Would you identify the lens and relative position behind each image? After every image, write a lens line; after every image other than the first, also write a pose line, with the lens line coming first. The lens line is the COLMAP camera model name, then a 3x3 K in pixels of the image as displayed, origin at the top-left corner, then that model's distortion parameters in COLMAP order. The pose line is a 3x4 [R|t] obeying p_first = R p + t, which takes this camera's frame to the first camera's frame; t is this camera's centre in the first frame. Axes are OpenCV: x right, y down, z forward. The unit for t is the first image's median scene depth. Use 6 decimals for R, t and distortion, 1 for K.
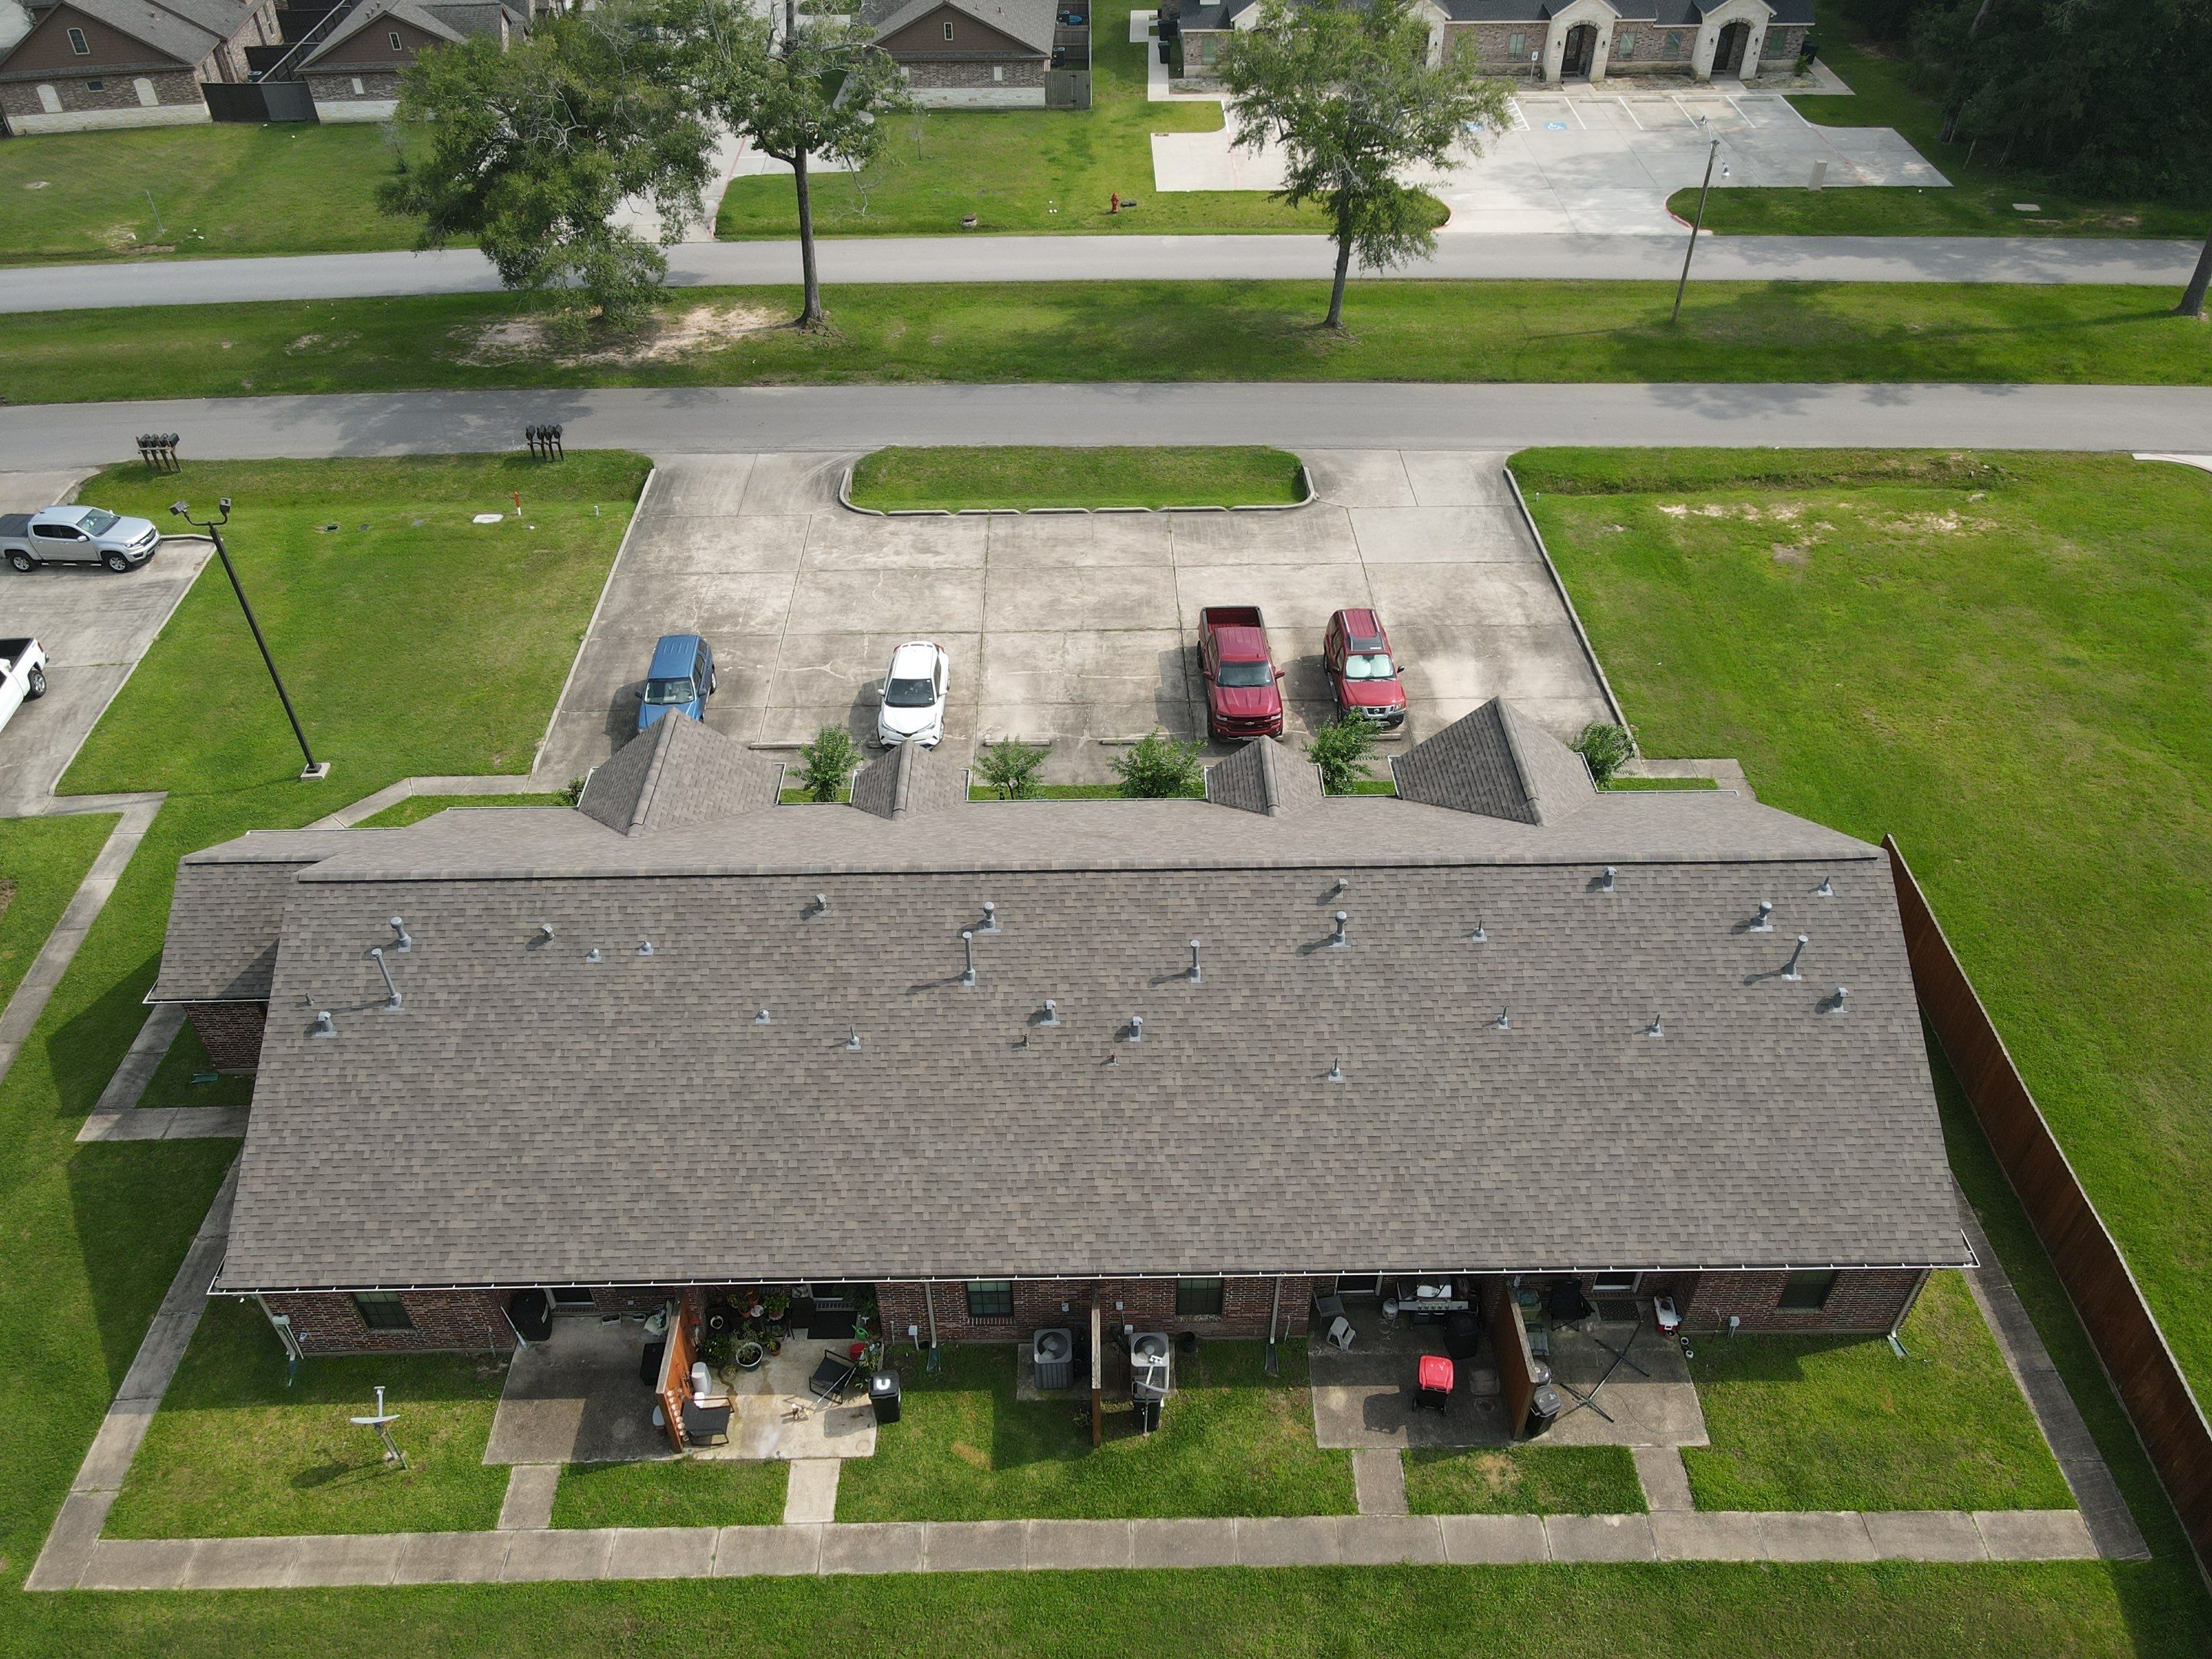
lens RADIAL K [[1606.6, 0, 1098.5], [0, 1606.6, 834.5], [0, 0, 1]] dist [0.008629, 0.011392]
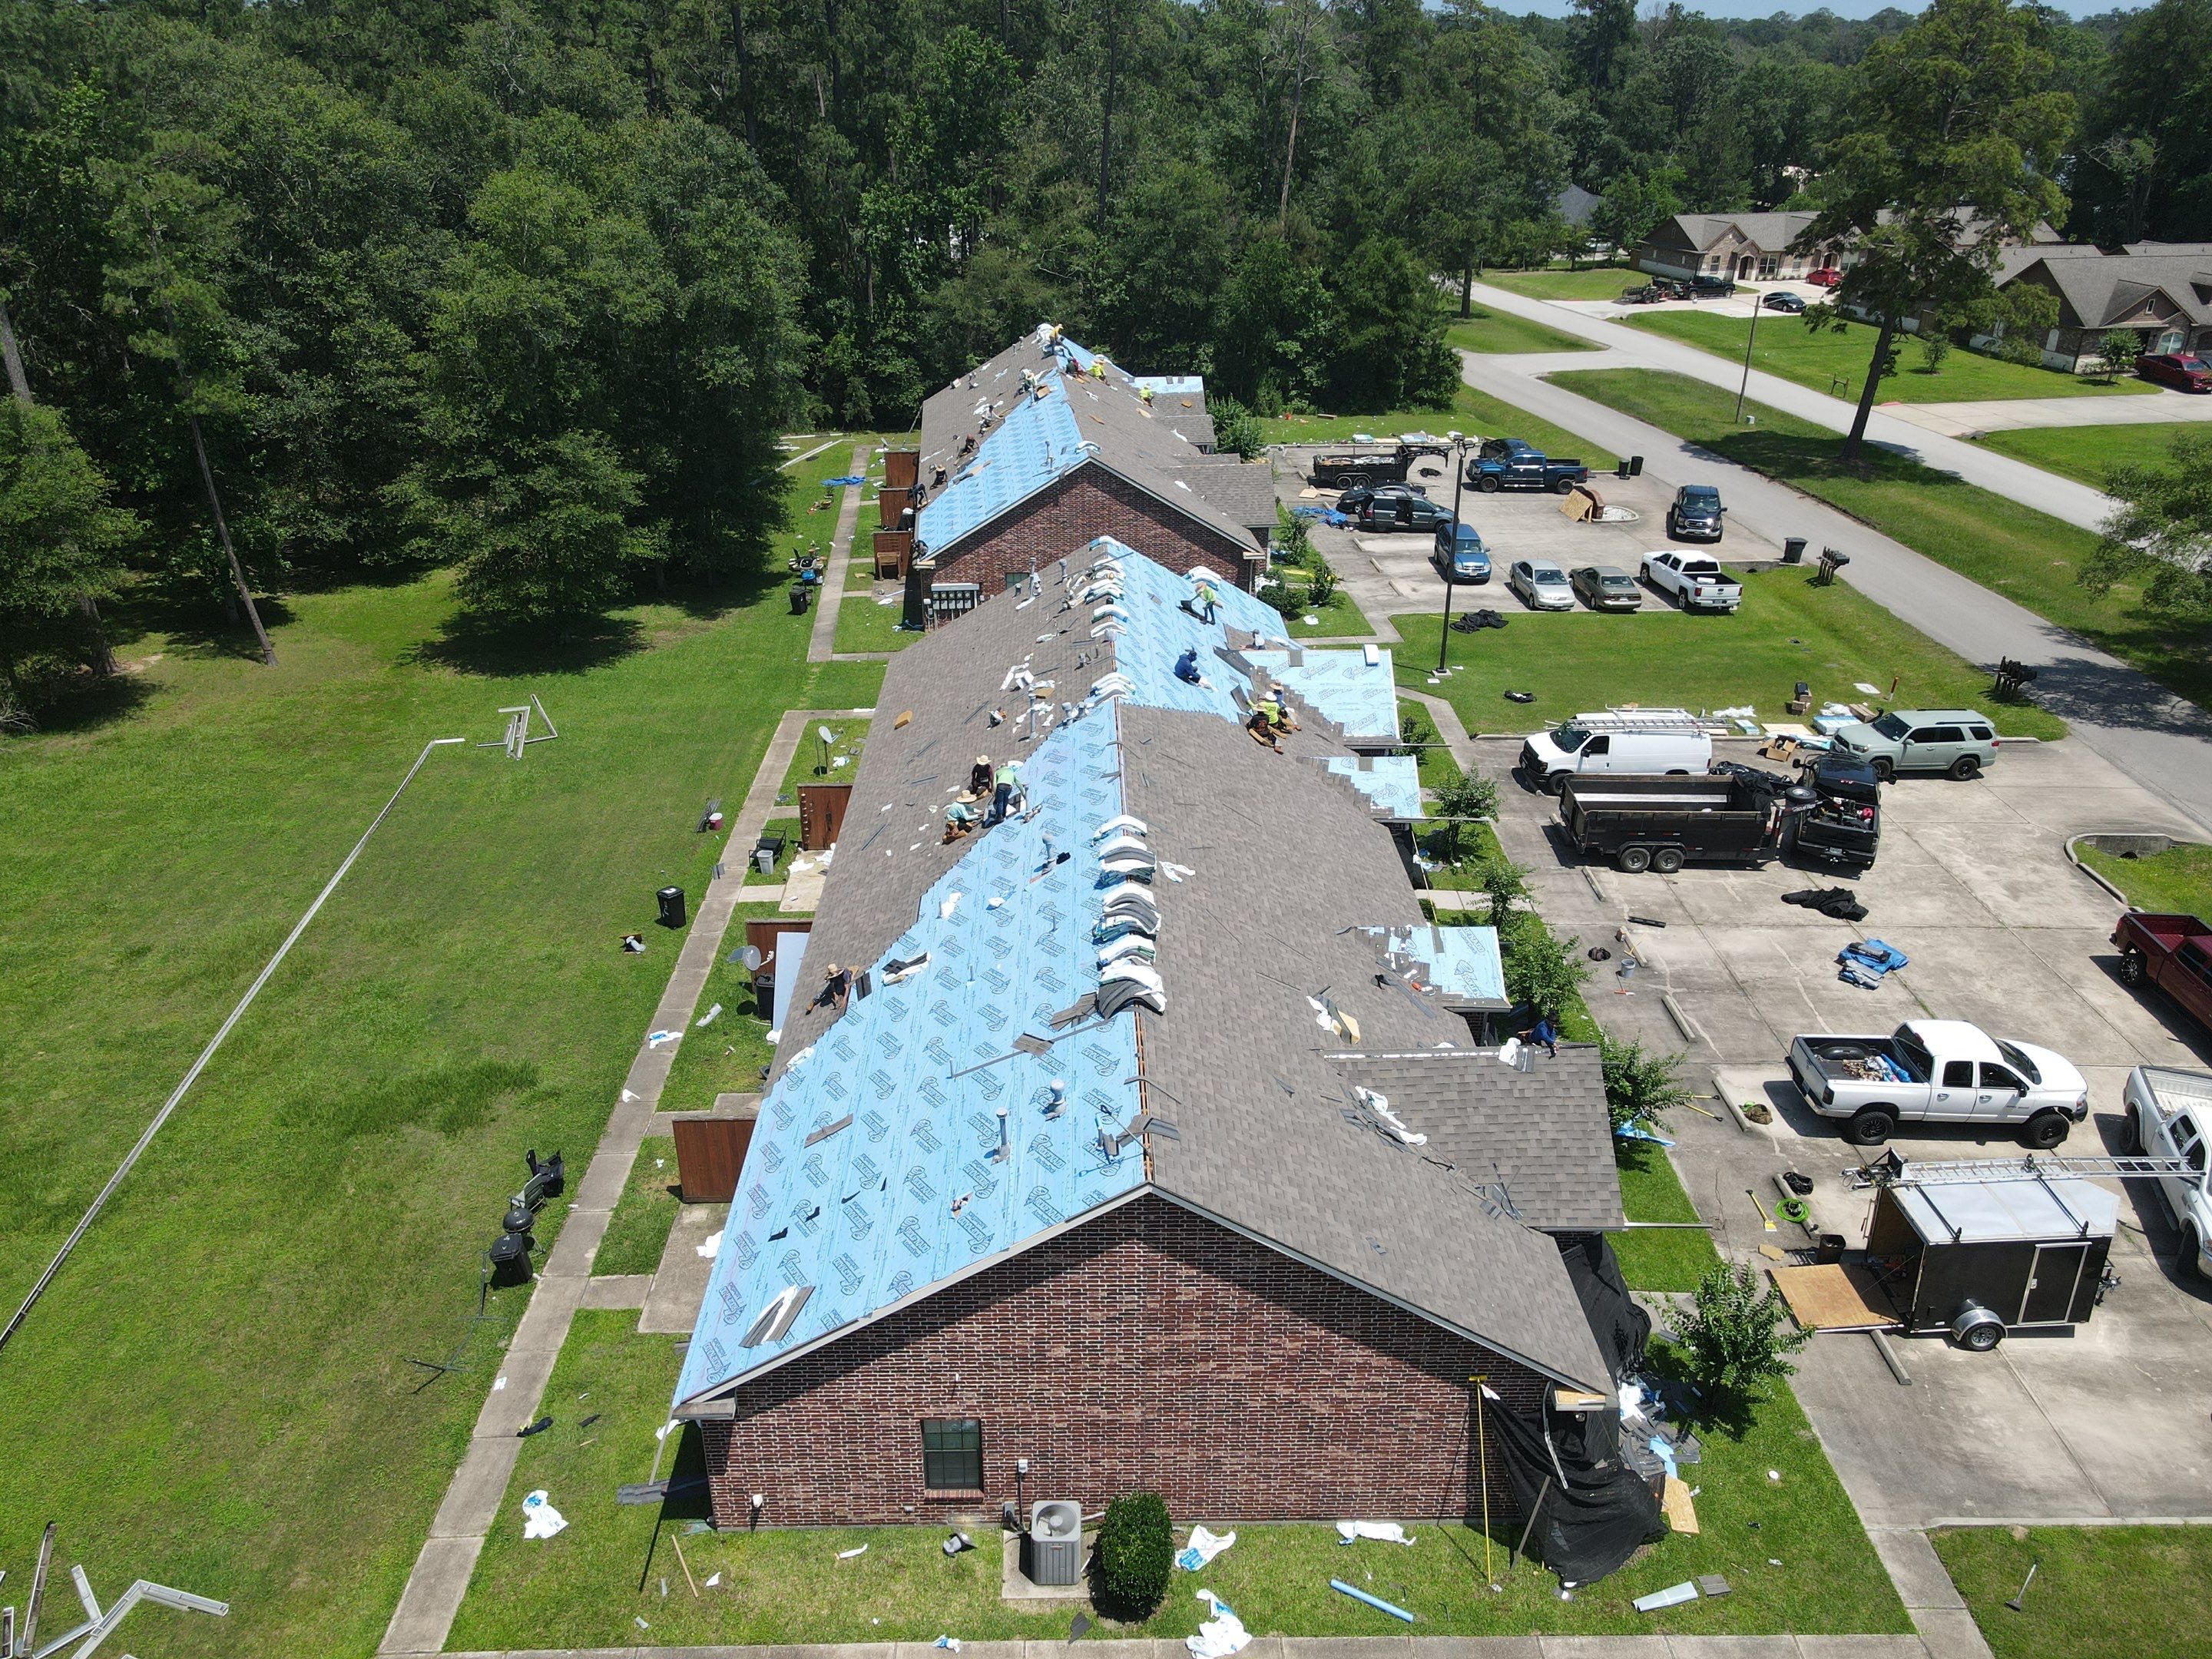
lens RADIAL K [[1608.3, 0, 1096.2], [0, 1608.3, 831.5], [0, 0, 1]] dist [0.010938, 0.004631]
pose [[-0.001547, 0.443349, -0.896348, 0.919324], [-0.641589, 0.687103, 0.340960, -0.273880], [0.767047, 0.575614, 0.283385, 0.635258]]
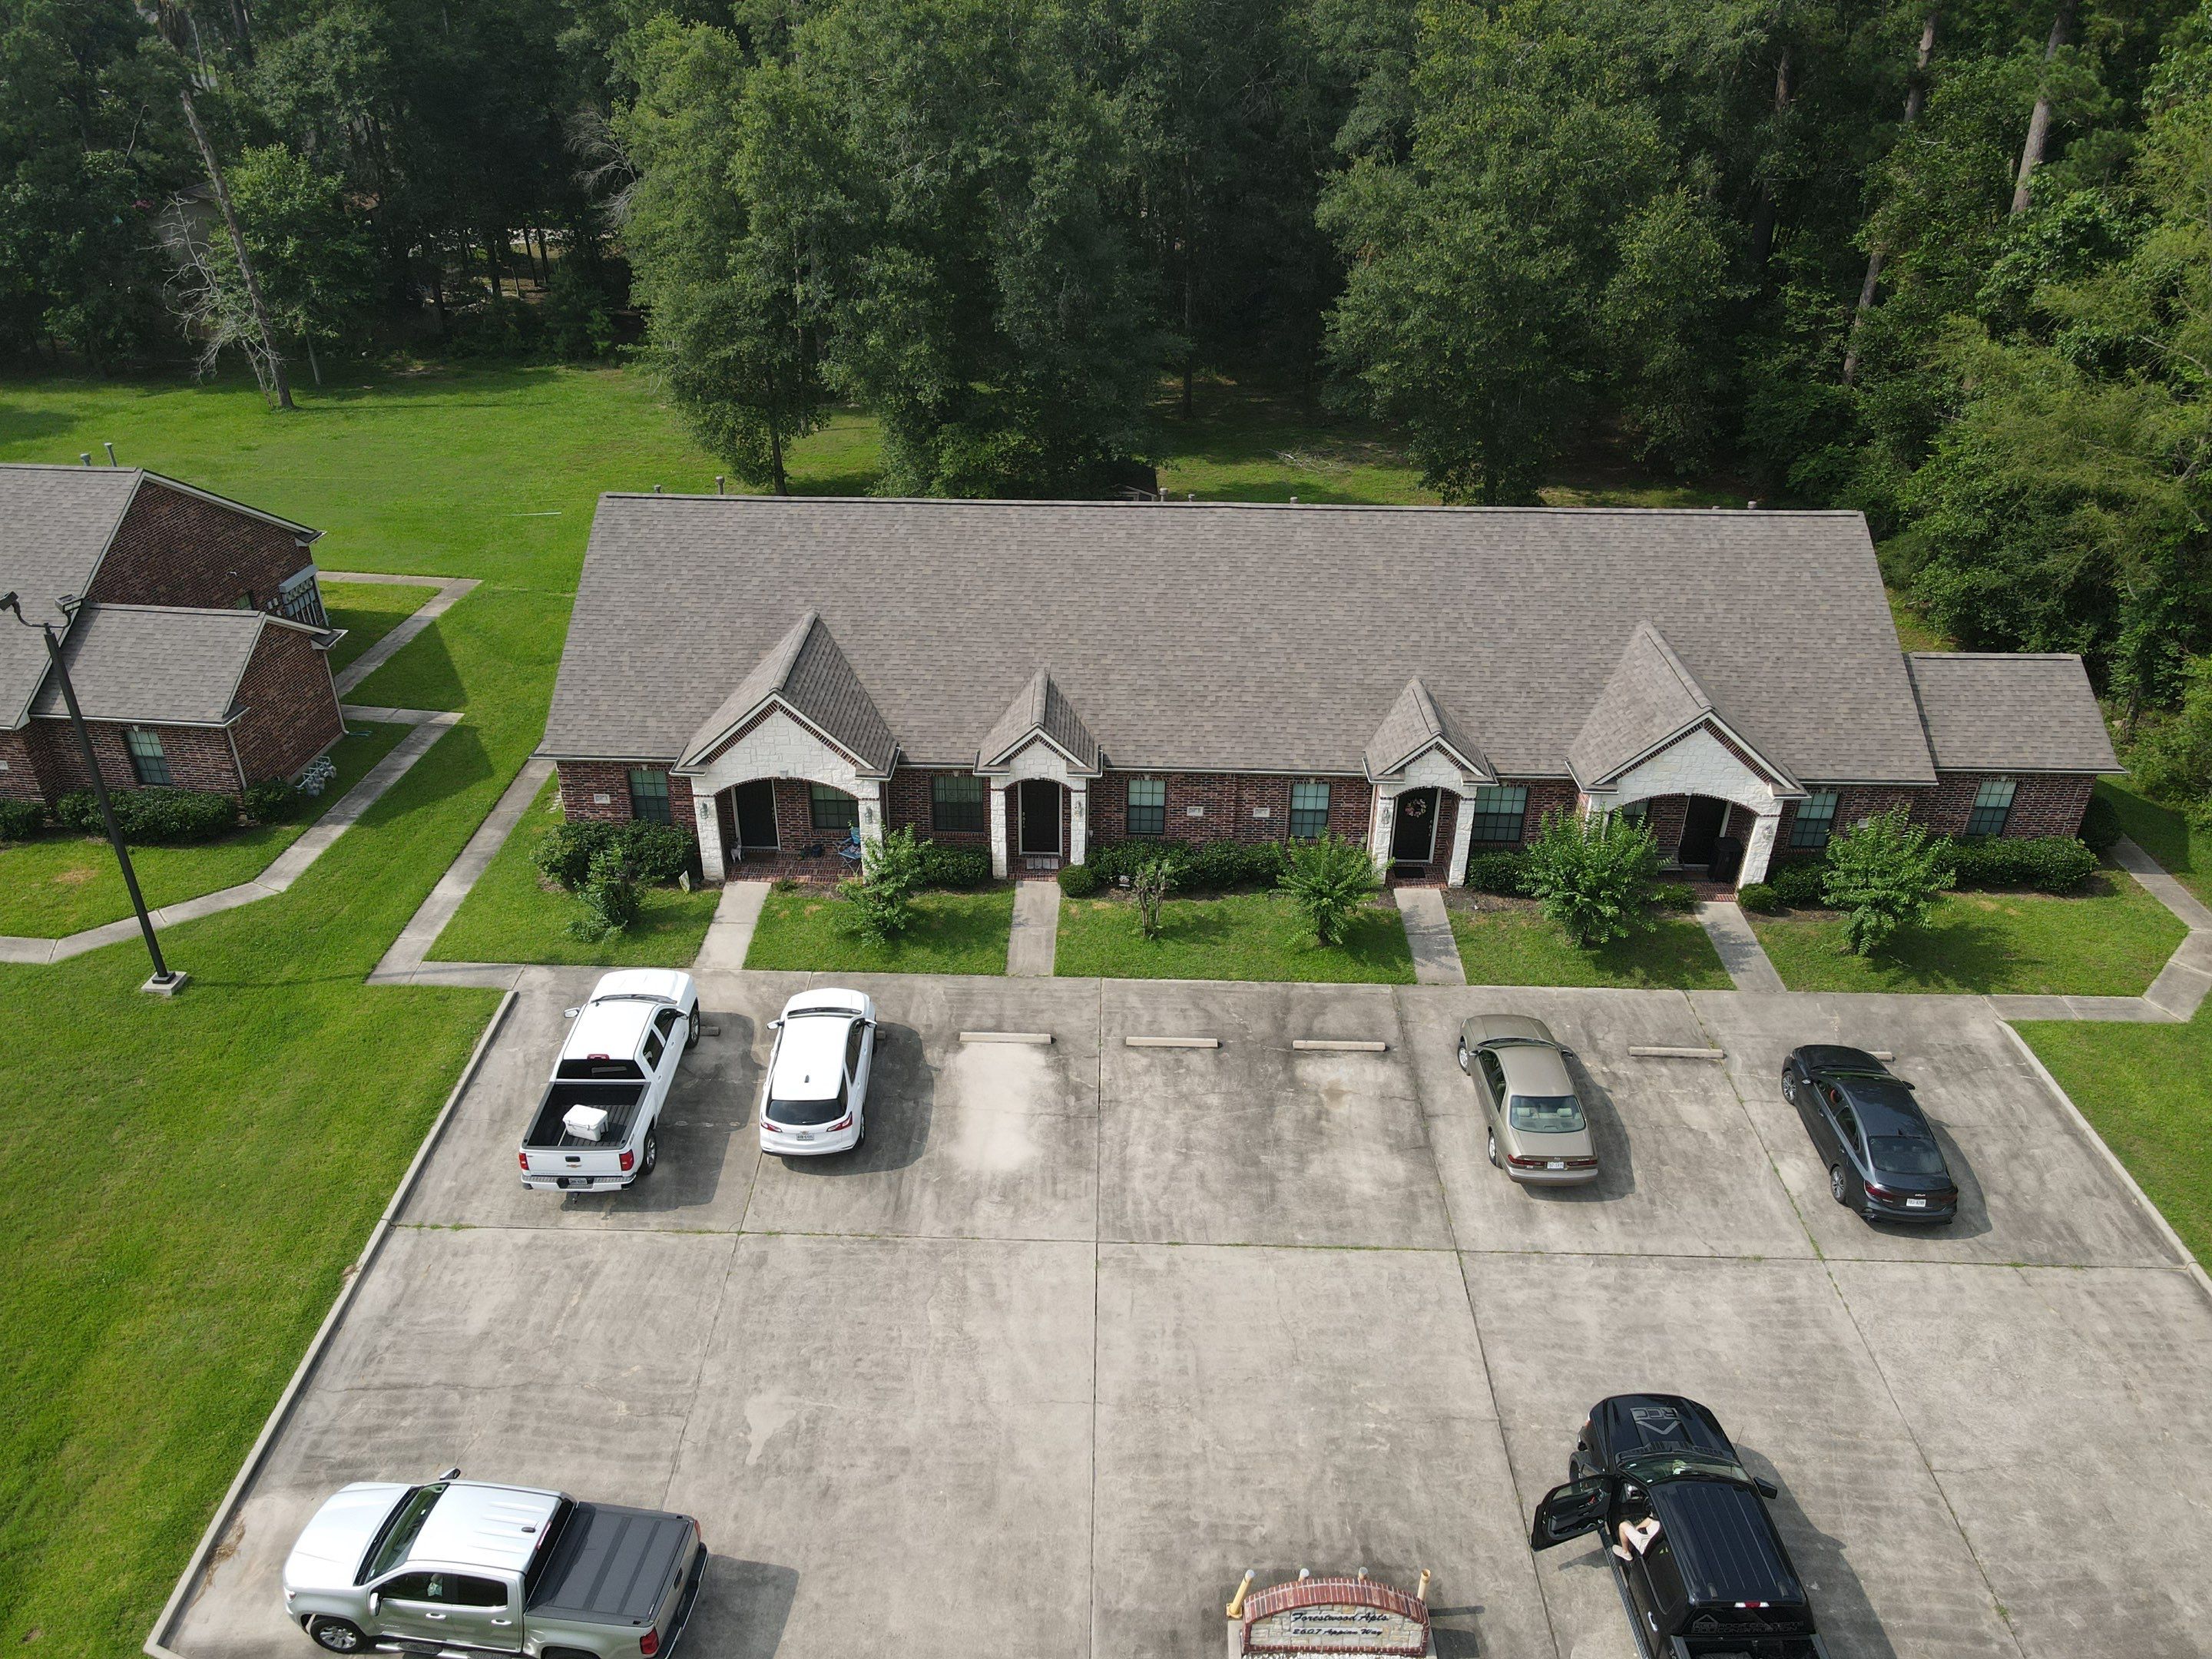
lens RADIAL K [[1613.3, 0, 1096.1], [0, 1613.3, 828.8], [0, 0, 1]] dist [-0.011704, 0.052488]
pose [[-0.994343, -0.054323, 0.091270, -1.243182], [0.066350, 0.353319, 0.933147, -0.928987], [-0.082939, 0.933924, -0.347716, 1.477030]]
